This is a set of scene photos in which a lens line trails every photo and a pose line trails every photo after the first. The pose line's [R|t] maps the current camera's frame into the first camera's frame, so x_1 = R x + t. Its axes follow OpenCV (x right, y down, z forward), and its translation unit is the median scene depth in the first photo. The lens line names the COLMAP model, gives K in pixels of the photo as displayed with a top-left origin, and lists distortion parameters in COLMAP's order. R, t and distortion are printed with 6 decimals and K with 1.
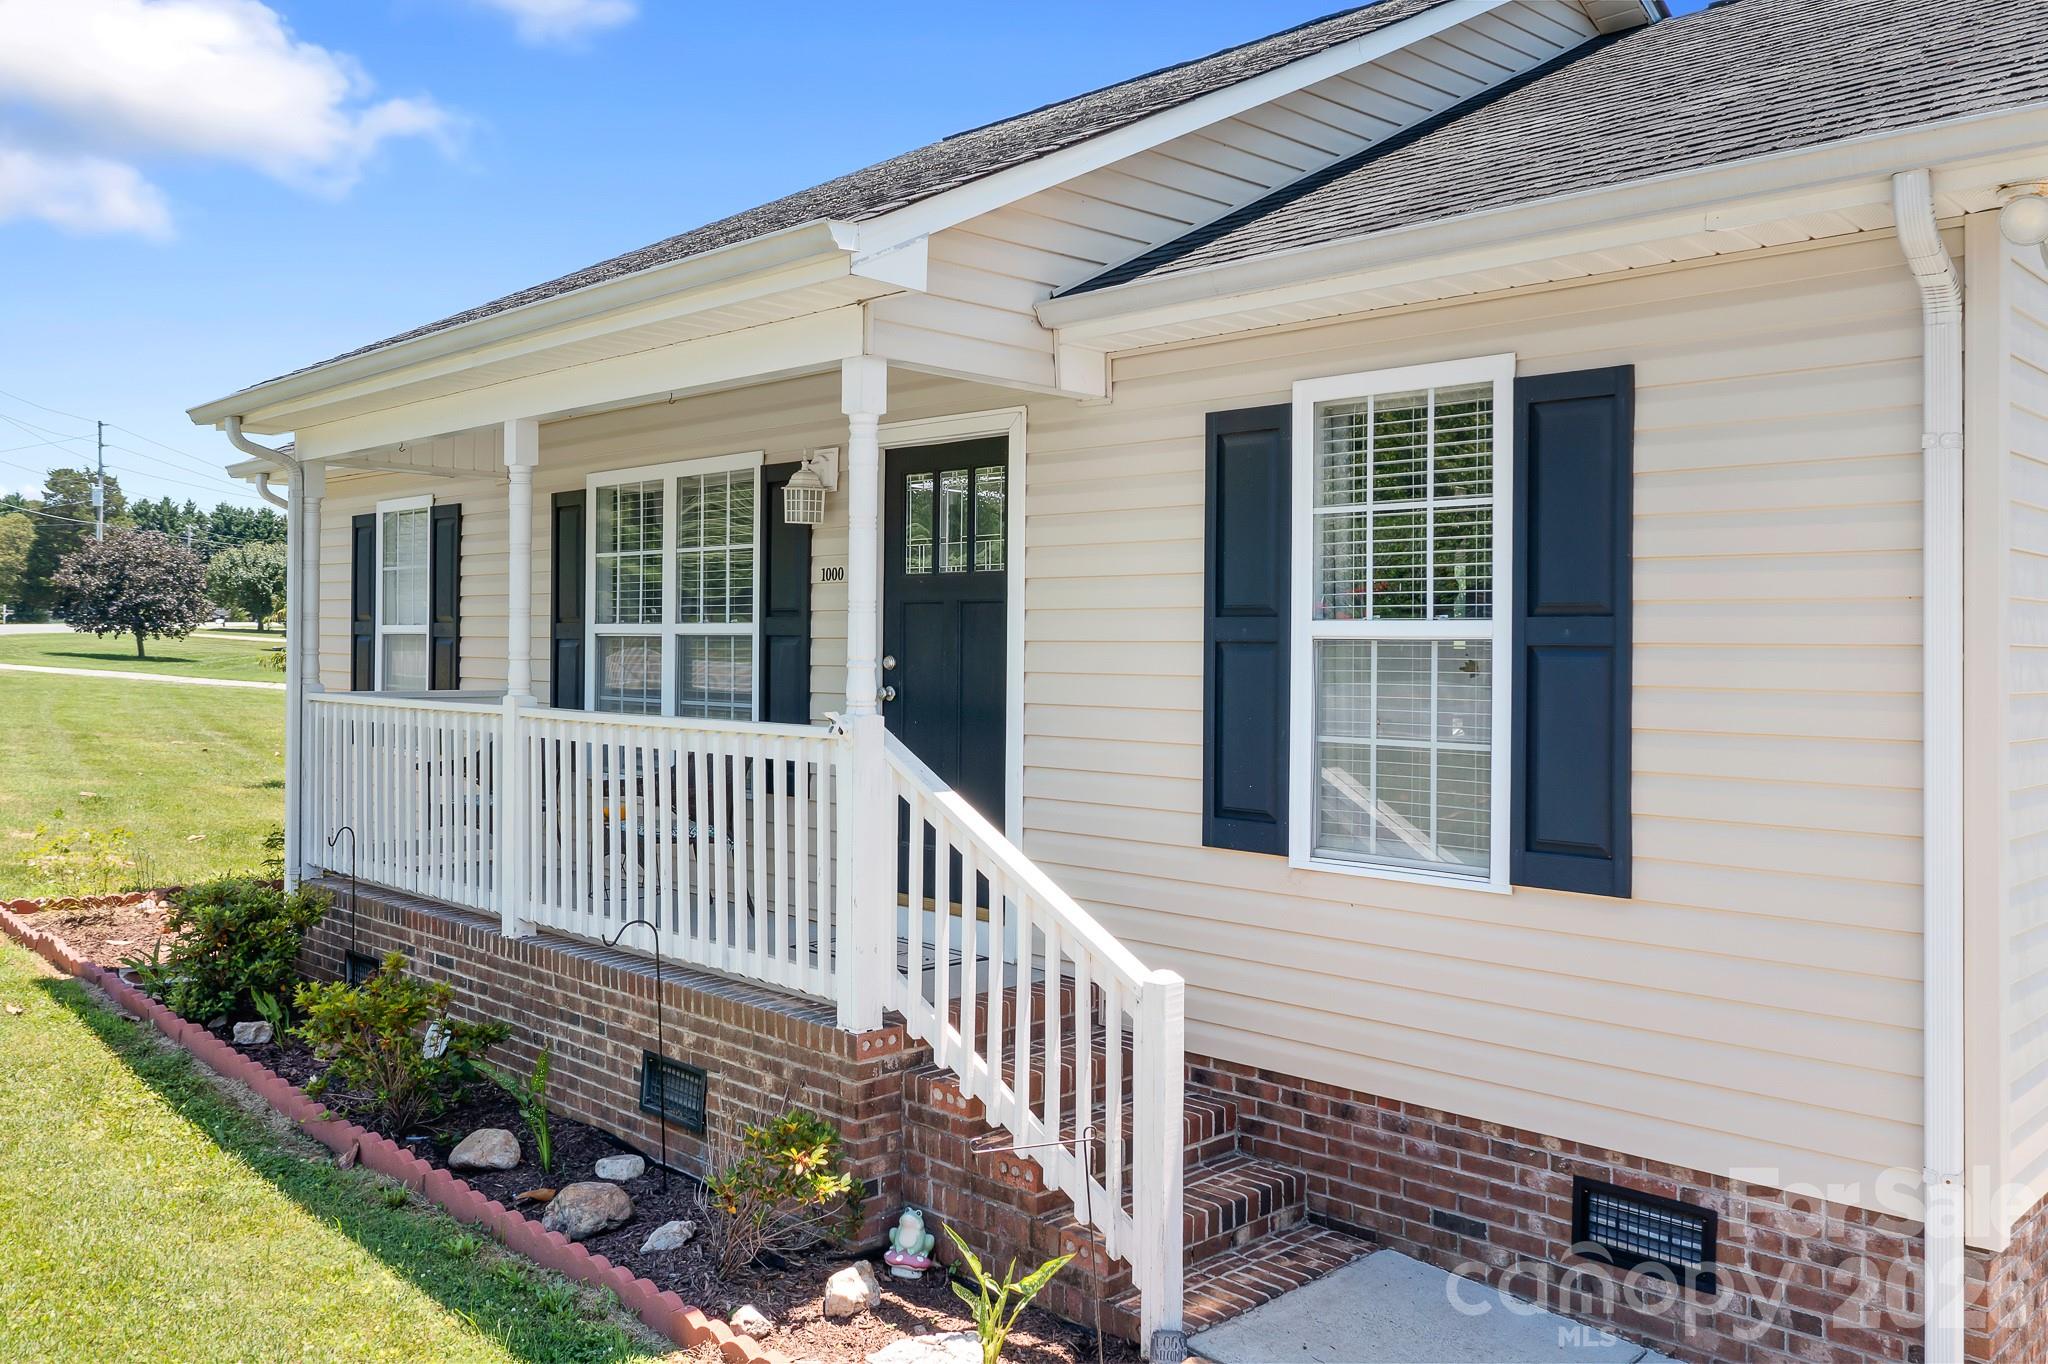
lens RADIAL K [[1637.8, 0, 1023.7], [0, 1637.8, 663.8], [0, 0, 1]] dist [-0.029781, 0.024260]
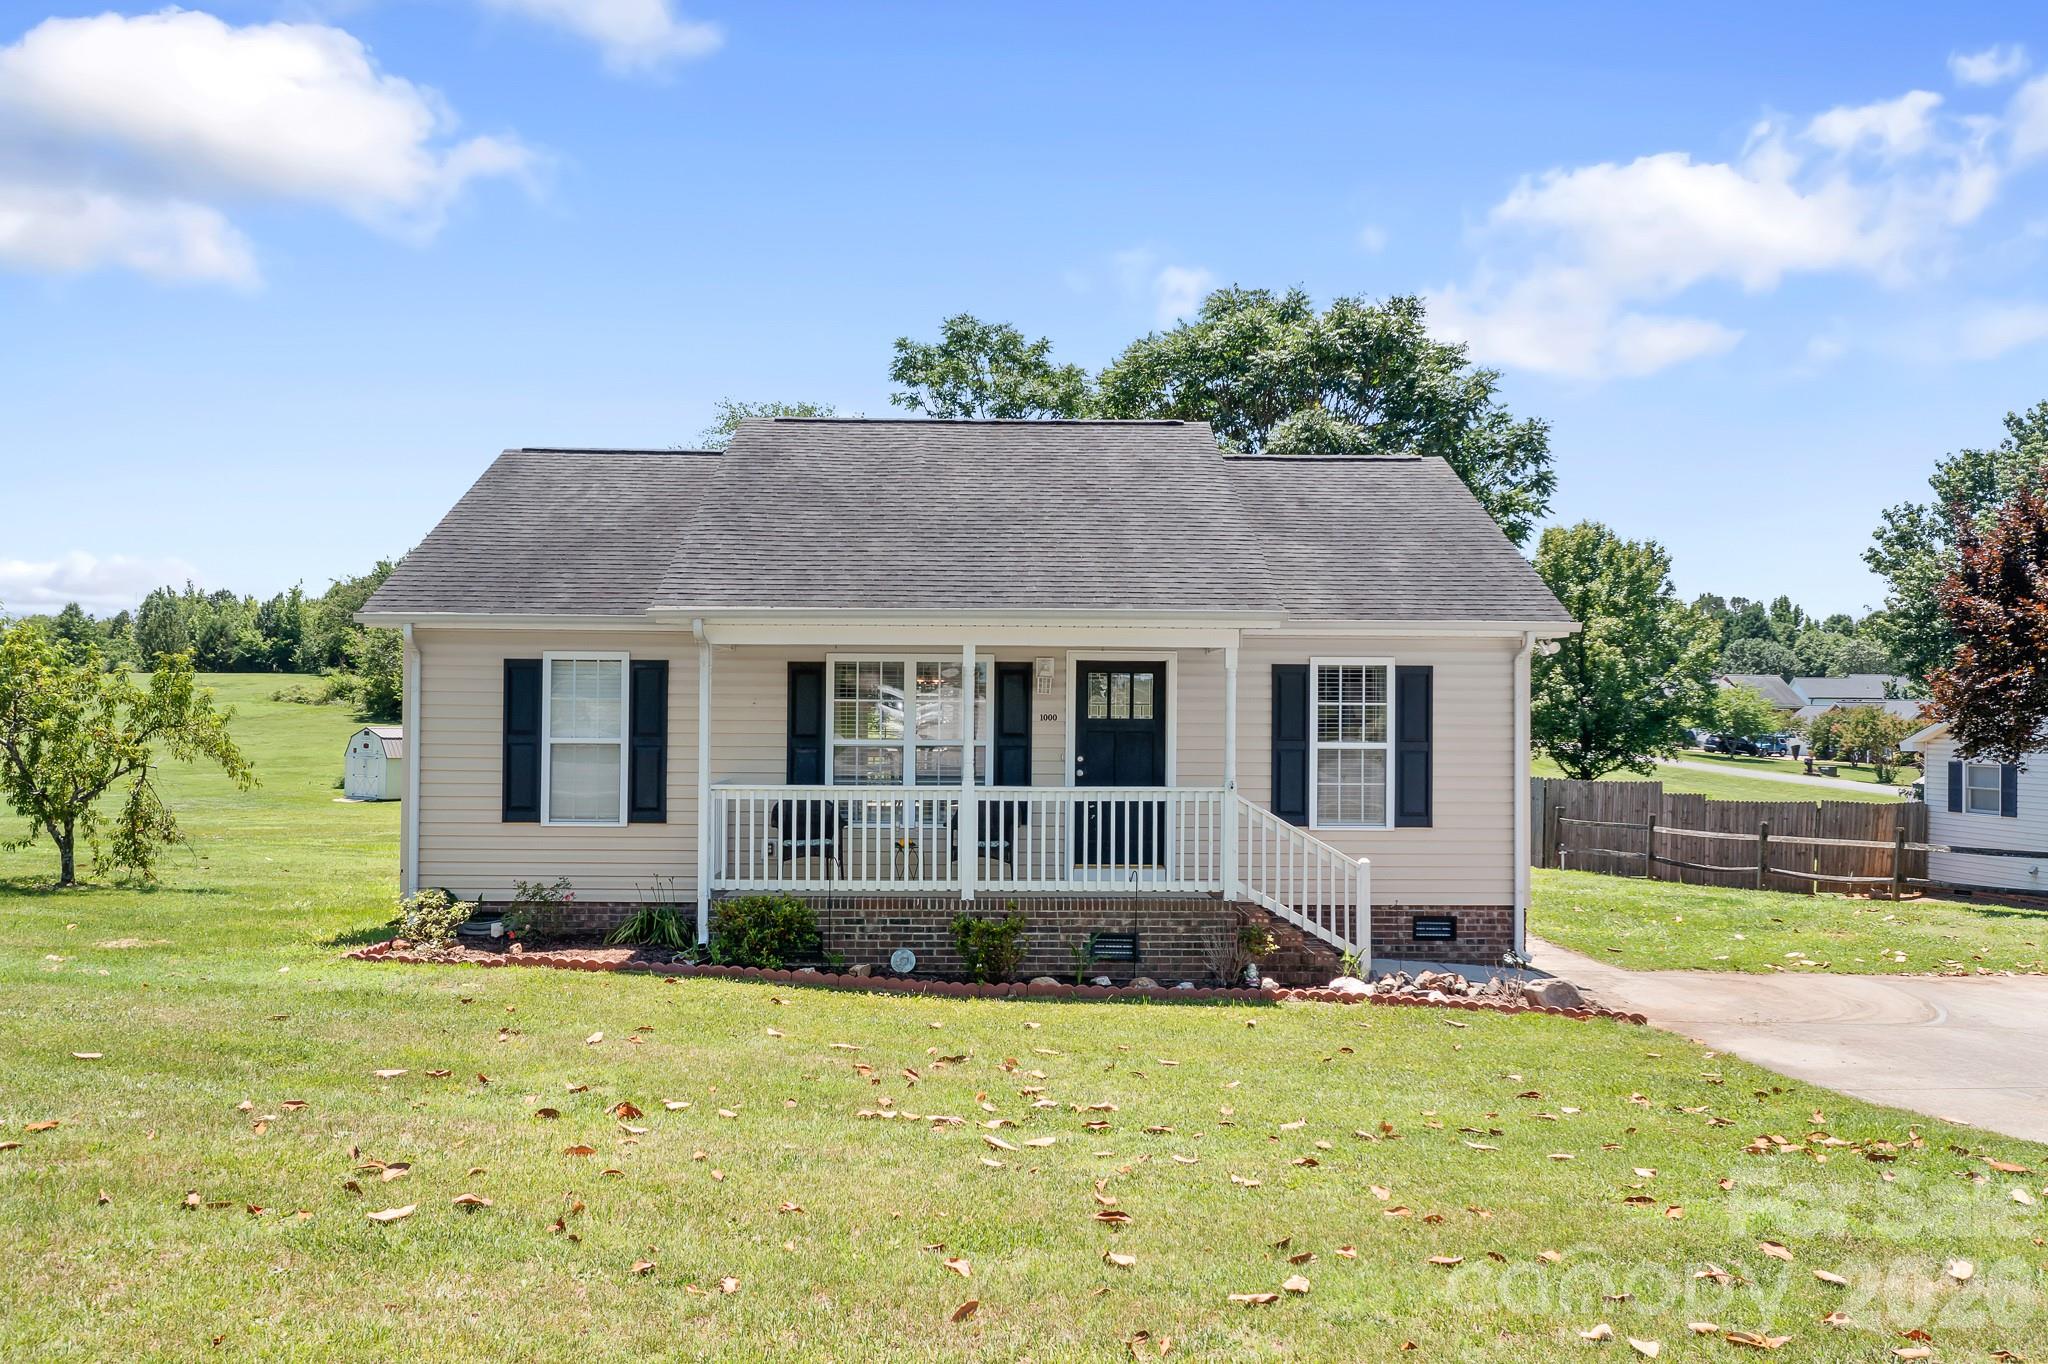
lens RADIAL K [[1637.8, 0, 1013.8], [0, 1637.8, 666.7], [0, 0, 1]] dist [-0.029781, 0.024260]
pose [[0.683714, 0.014514, 0.729605, -2.282054], [0.007881, 0.999597, -0.027270, -0.084744], [-0.729707, 0.024395, 0.683325, -0.564952]]
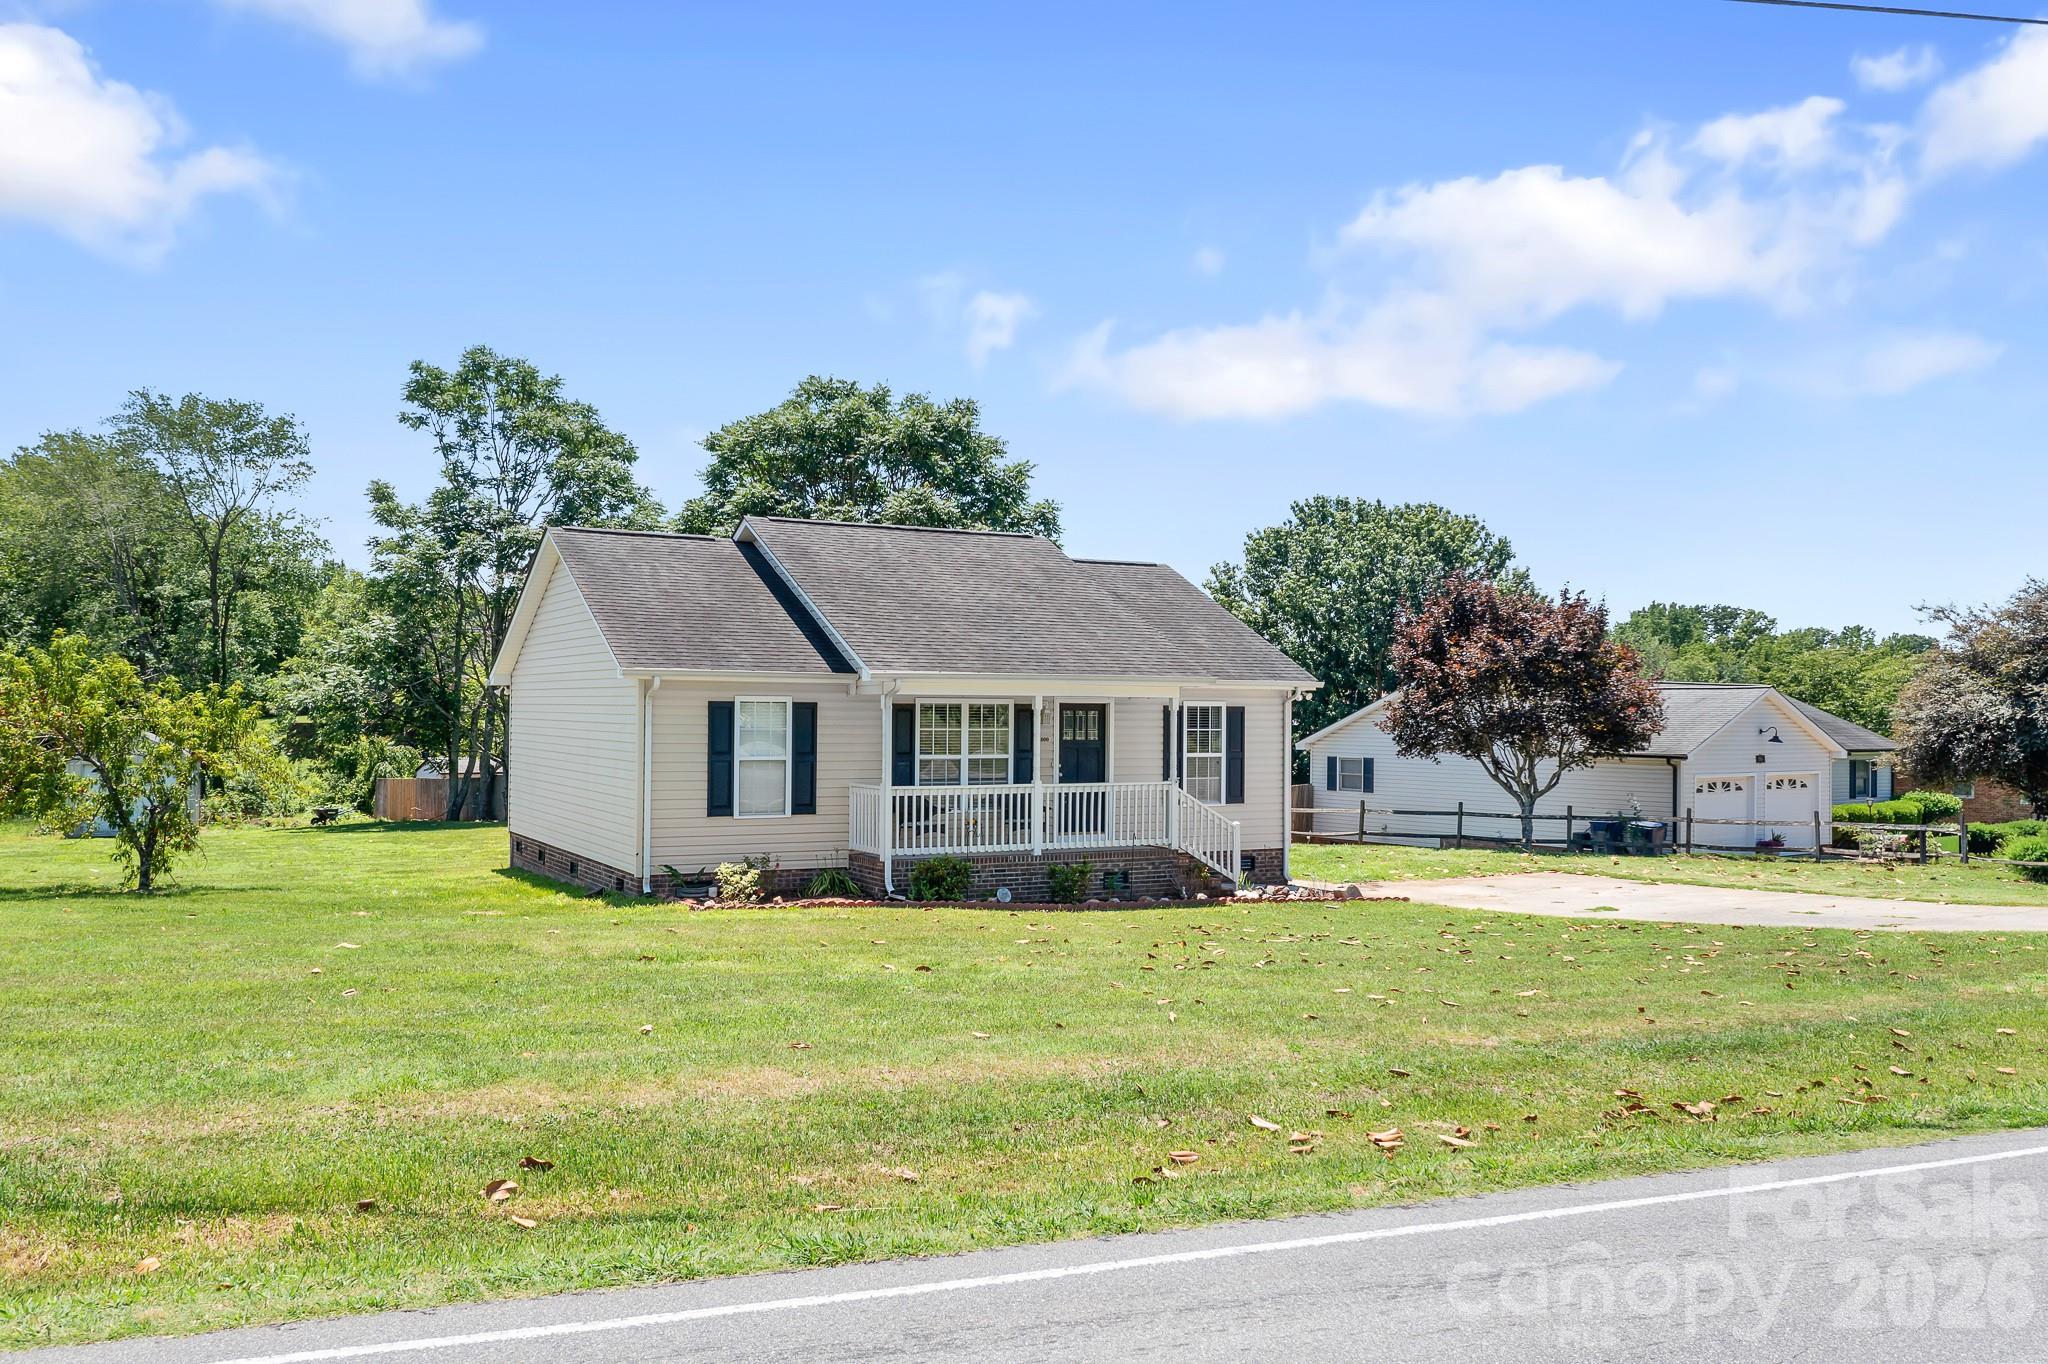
lens RADIAL K [[1637.8, 0, 1034.7], [0, 1637.8, 699.9], [0, 0, 1]] dist [-0.029781, 0.024260]
pose [[0.257282, -0.001048, 0.966336, -4.488824], [0.005145, 0.999987, -0.000285, -0.181204], [-0.966323, 0.005045, 0.257284, 0.221014]]
